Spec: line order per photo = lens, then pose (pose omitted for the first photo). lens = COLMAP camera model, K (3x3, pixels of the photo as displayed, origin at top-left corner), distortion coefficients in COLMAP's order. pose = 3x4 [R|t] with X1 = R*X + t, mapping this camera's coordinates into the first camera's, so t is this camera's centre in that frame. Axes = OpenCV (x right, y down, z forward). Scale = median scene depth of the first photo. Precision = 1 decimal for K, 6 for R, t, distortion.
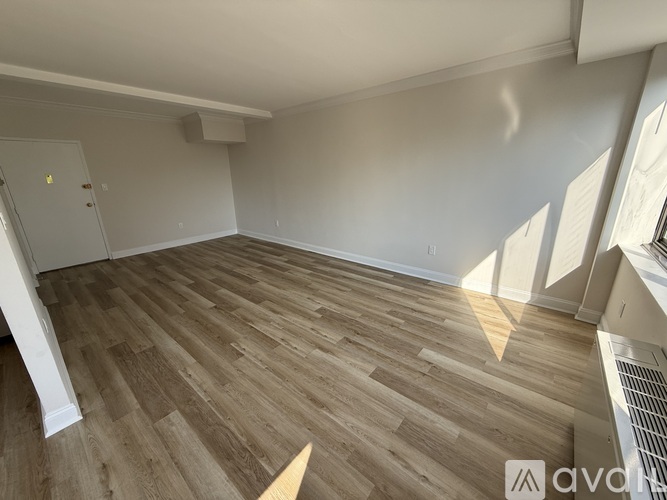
lens RADIAL K [[265.2, 0, 331.4], [0, 265.2, 250.7], [0, 0, 1]] dist [-0.000867, -0.000282]
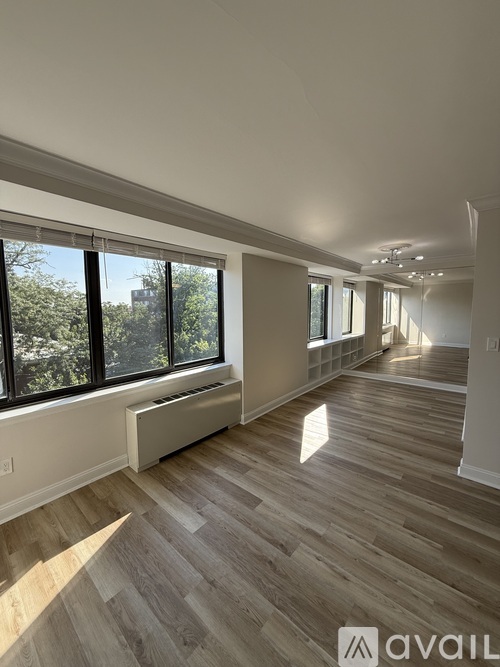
lens RADIAL K [[263.2, 0, 249.4], [0, 263.2, 340.2], [0, 0, 1]] dist [-0.000383, -0.000085]
pose [[-0.999511, 0.027495, 0.014876, 0.116201], [0.031158, 0.914851, 0.402588, -0.423952], [-0.002540, 0.402855, -0.915260, 1.242104]]
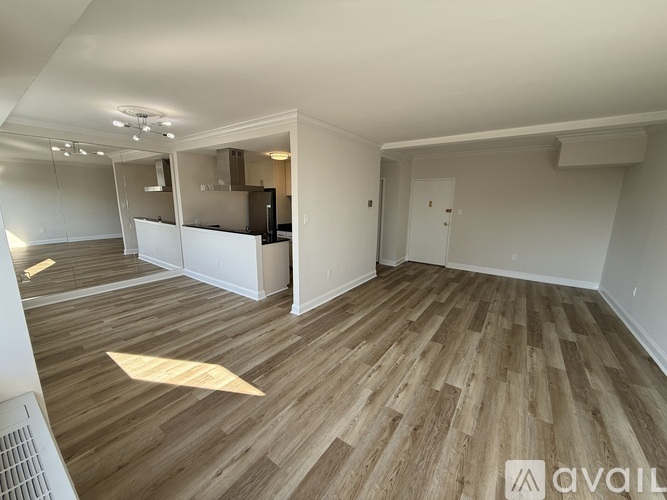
lens RADIAL K [[265.2, 0, 331.4], [0, 265.2, 250.7], [0, 0, 1]] dist [-0.000867, -0.000282]
pose [[0.075730, 0.211348, -0.974473, 0.615163], [-0.301322, 0.936440, 0.179683, -0.182548], [0.950510, 0.280022, 0.134601, 0.492722]]
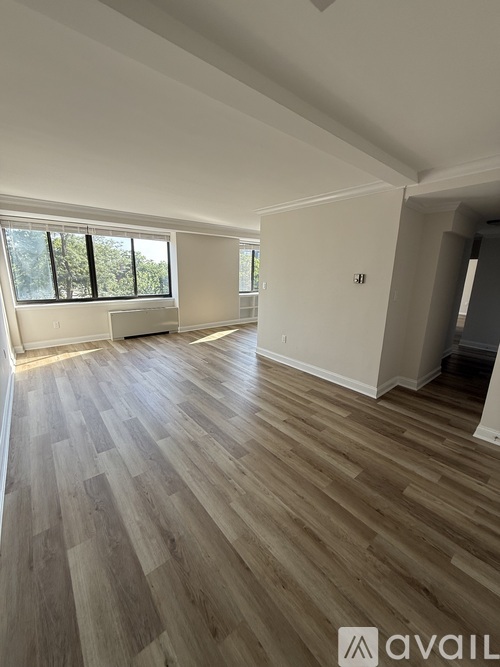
lens RADIAL K [[265.2, 0, 249.3], [0, 265.2, 331.7], [0, 0, 1]] dist [-0.000867, -0.000282]
pose [[-0.983154, -0.042850, 0.177684, -0.848402], [0.051477, 0.867866, 0.494124, -0.641236], [-0.175380, 0.494946, -0.851041, 2.088468]]
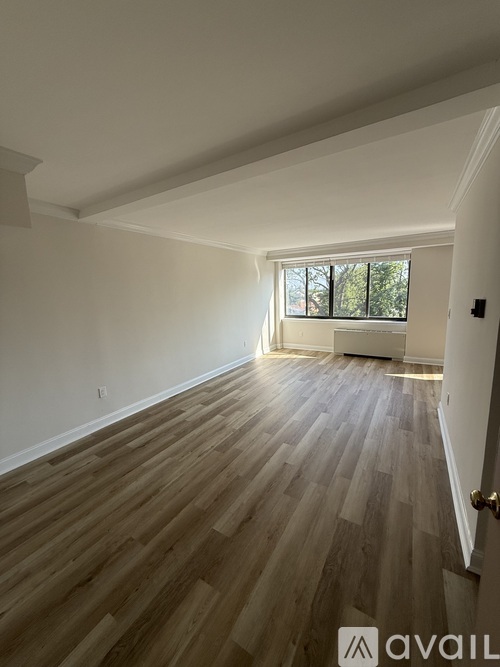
lens RADIAL K [[265.2, 0, 249.3], [0, 265.2, 331.7], [0, 0, 1]] dist [-0.000867, -0.000282]
pose [[-0.144120, -0.129521, 0.981047, -1.616099], [0.318530, 0.932560, 0.169913, -0.449847], [-0.936893, 0.336981, -0.093145, 1.426491]]
